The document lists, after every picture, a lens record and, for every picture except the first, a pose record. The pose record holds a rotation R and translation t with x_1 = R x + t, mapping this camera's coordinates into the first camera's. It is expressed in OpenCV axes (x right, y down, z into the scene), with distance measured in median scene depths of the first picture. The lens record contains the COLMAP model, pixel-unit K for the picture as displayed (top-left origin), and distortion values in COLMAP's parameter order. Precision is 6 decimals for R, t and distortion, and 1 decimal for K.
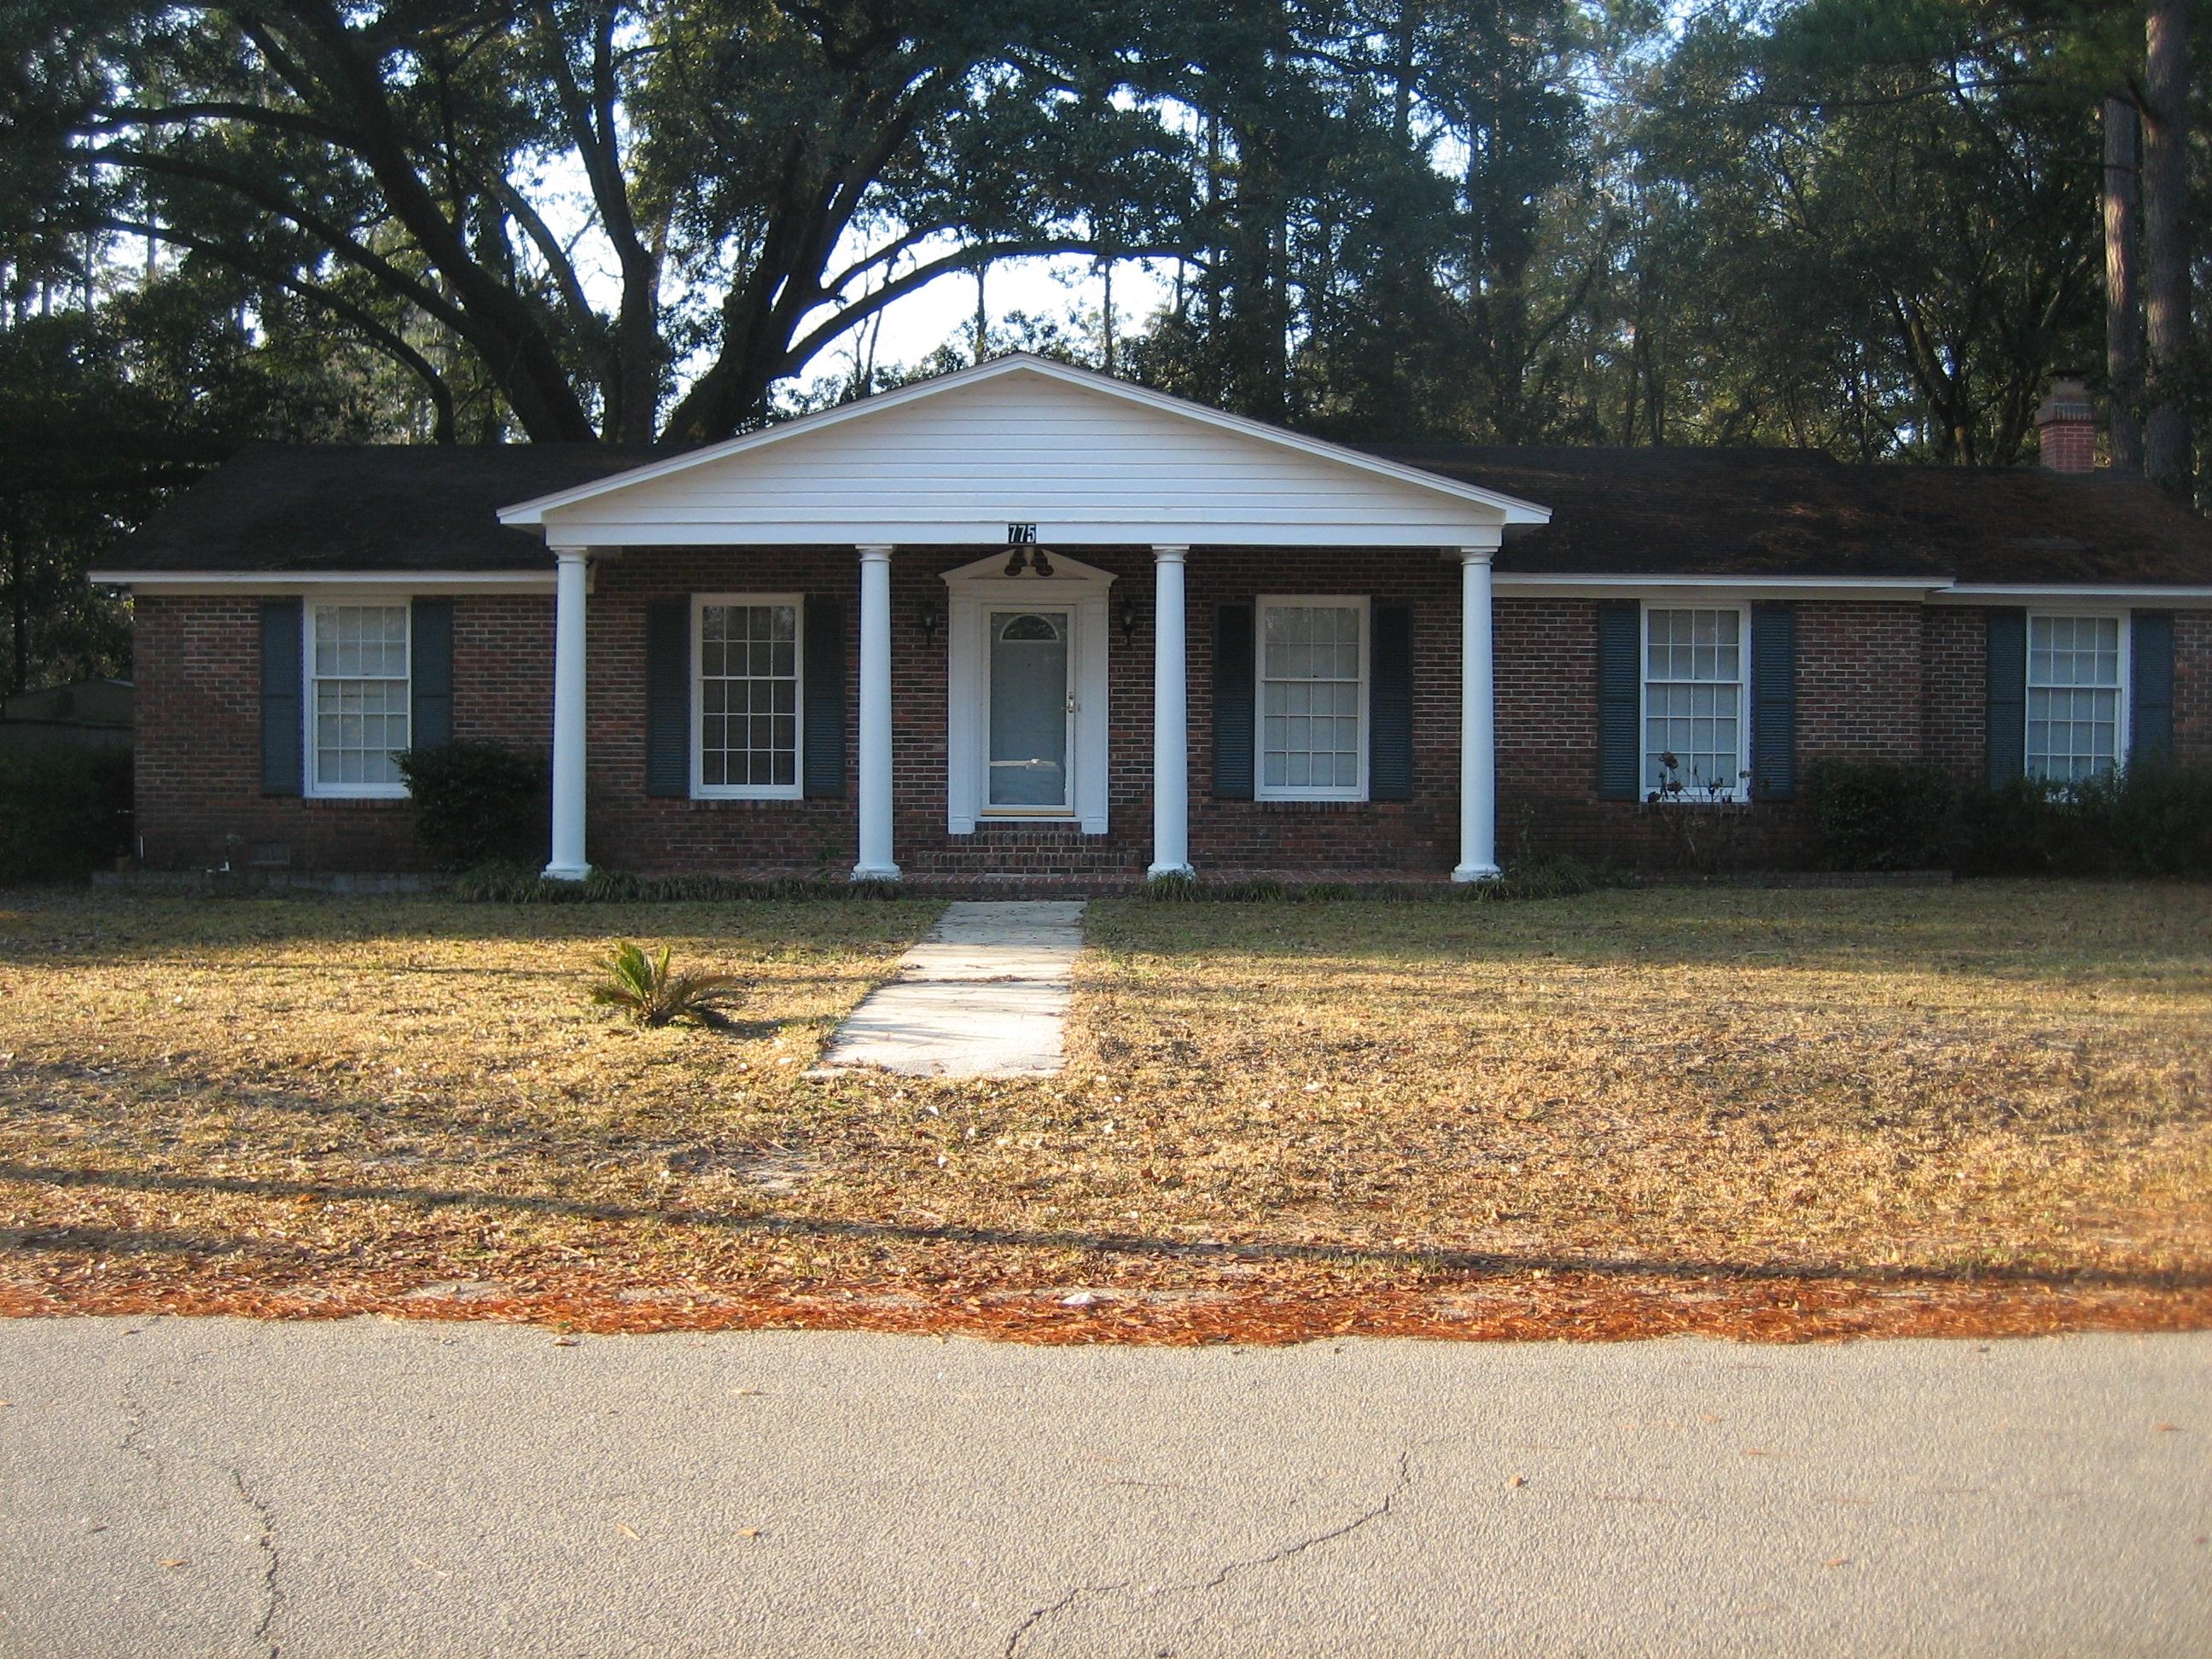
lens RADIAL K [[2245.5, 0, 1109.9], [0, 2245.5, 775.9], [0, 0, 1]] dist [-0.128952, 0.023224]
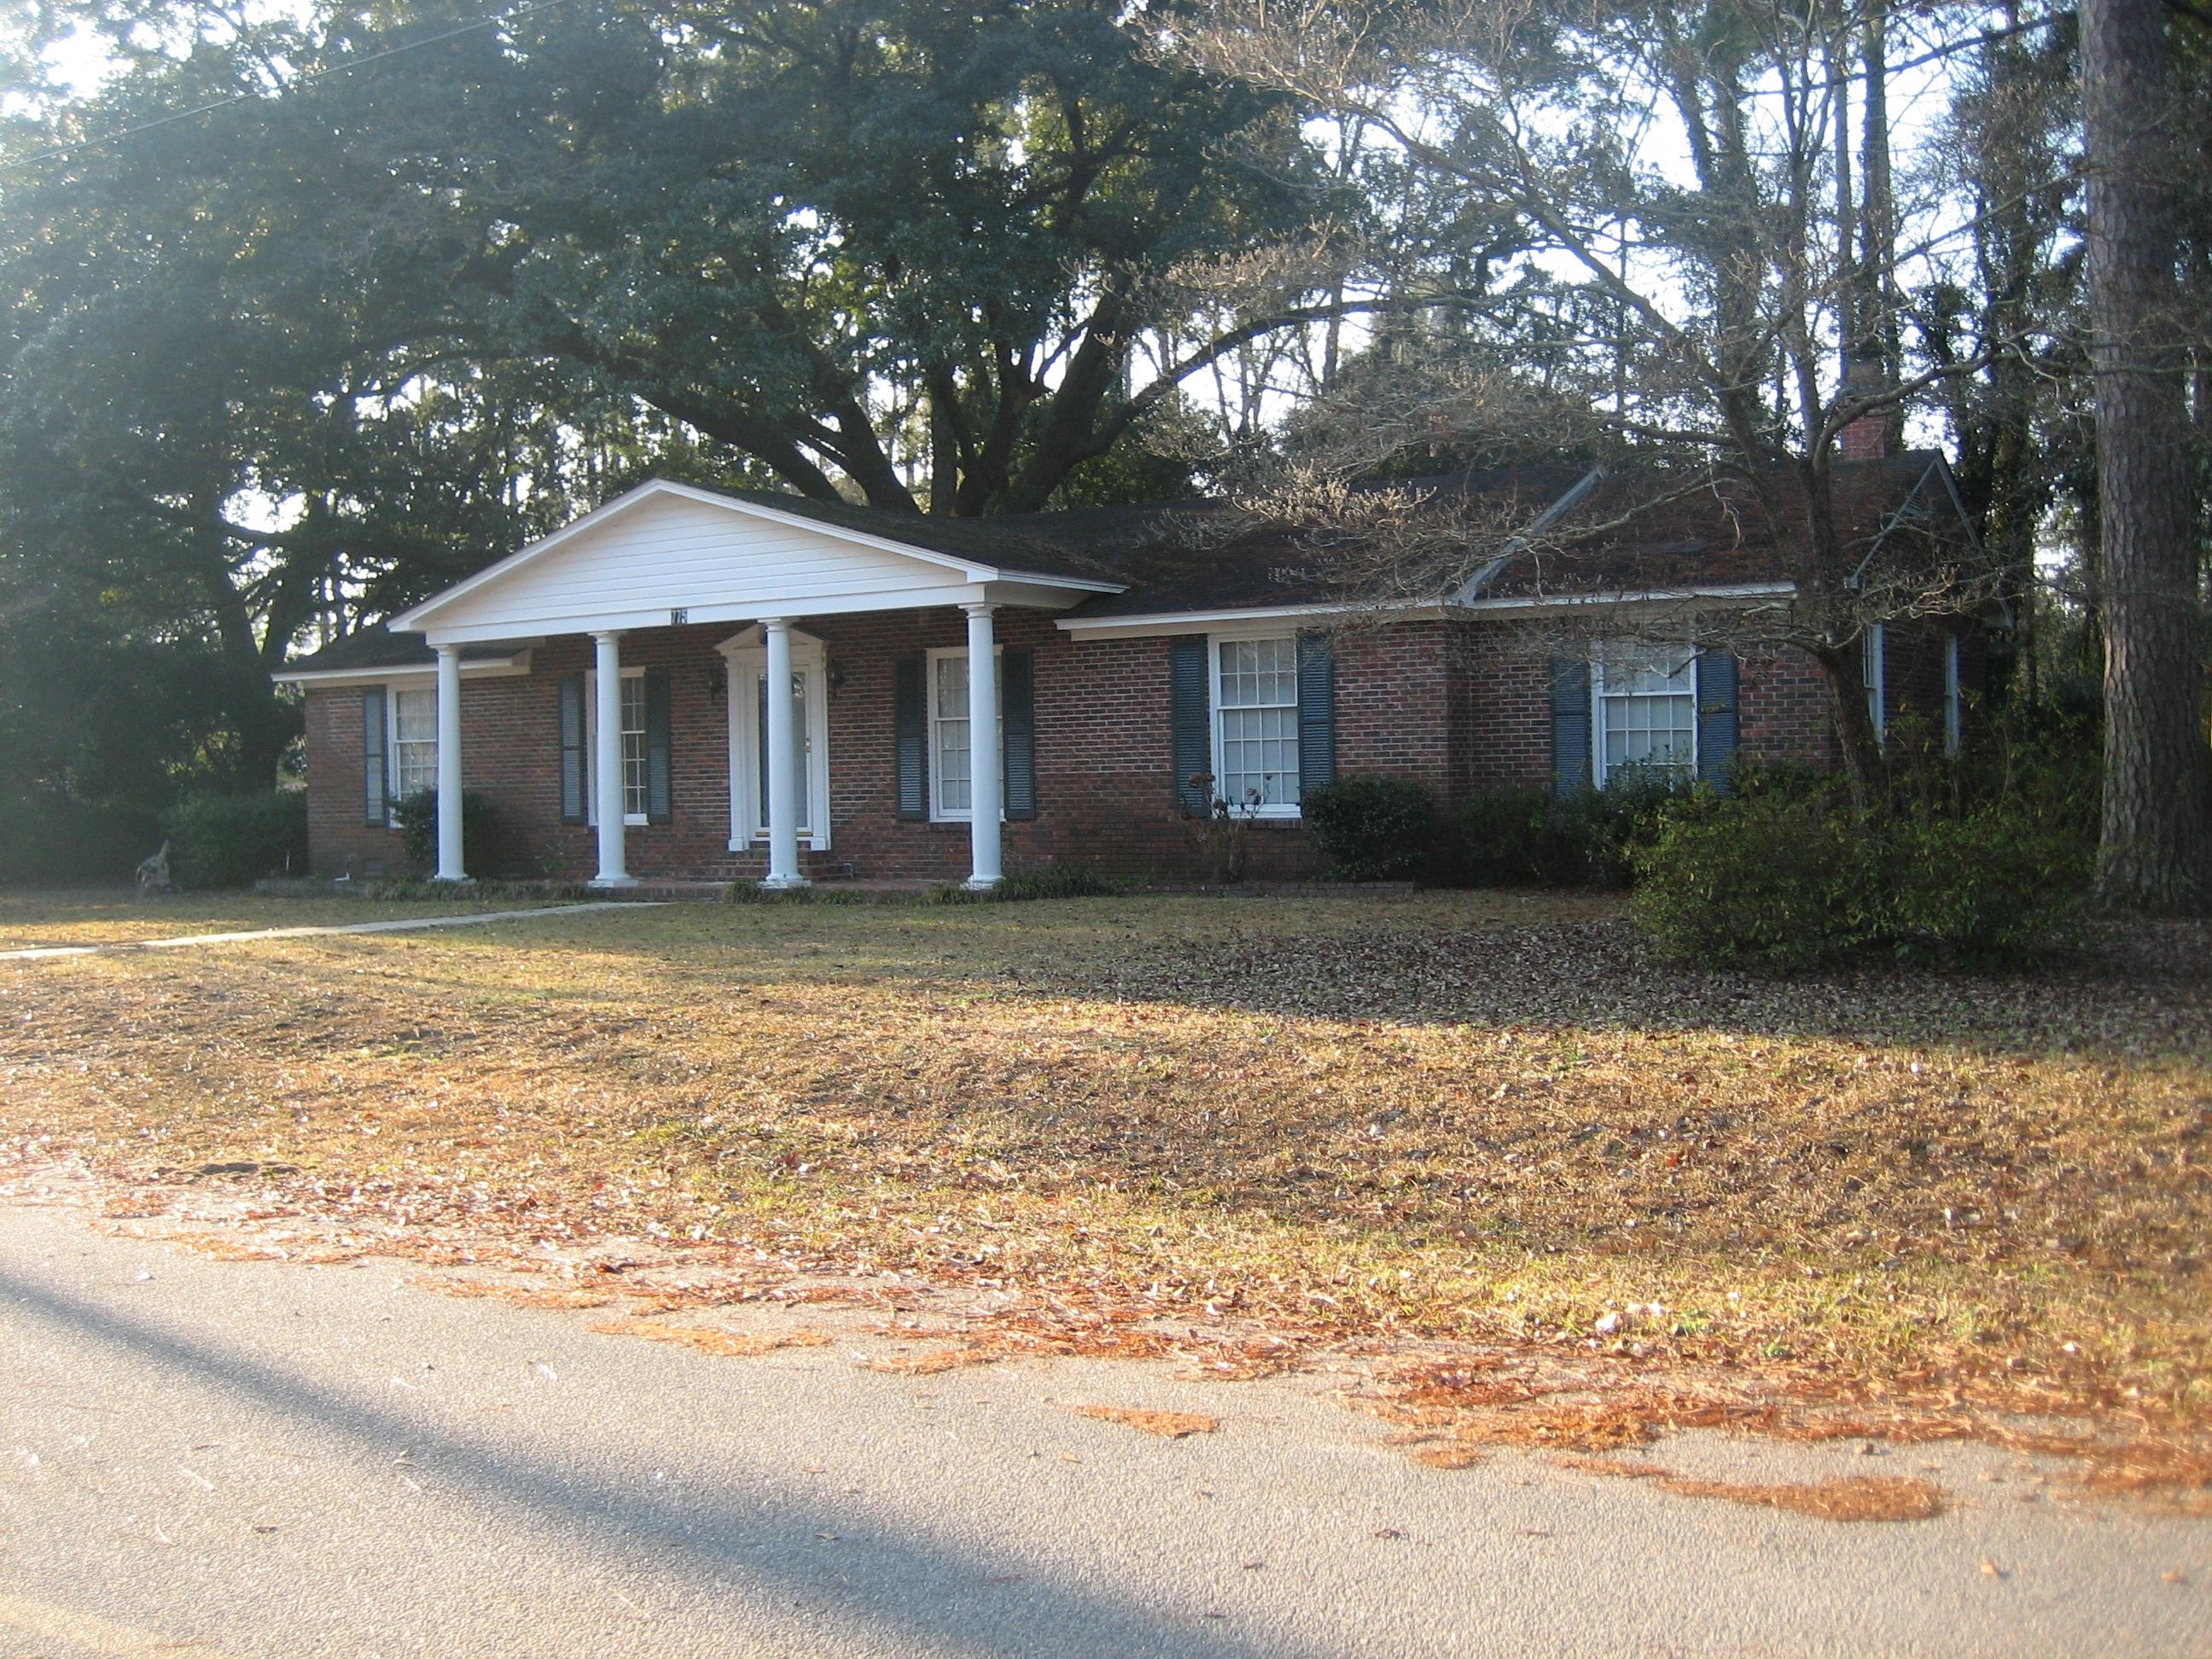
lens RADIAL K [[2333.5, 0, 1126.2], [0, 2333.5, 839.8], [0, 0, 1]] dist [-0.147766, 0.204939]
pose [[0.852992, -0.008325, -0.521858, 0.803898], [0.019322, 0.999691, 0.015635, 0.003429], [0.521567, -0.023420, 0.852889, -0.000532]]
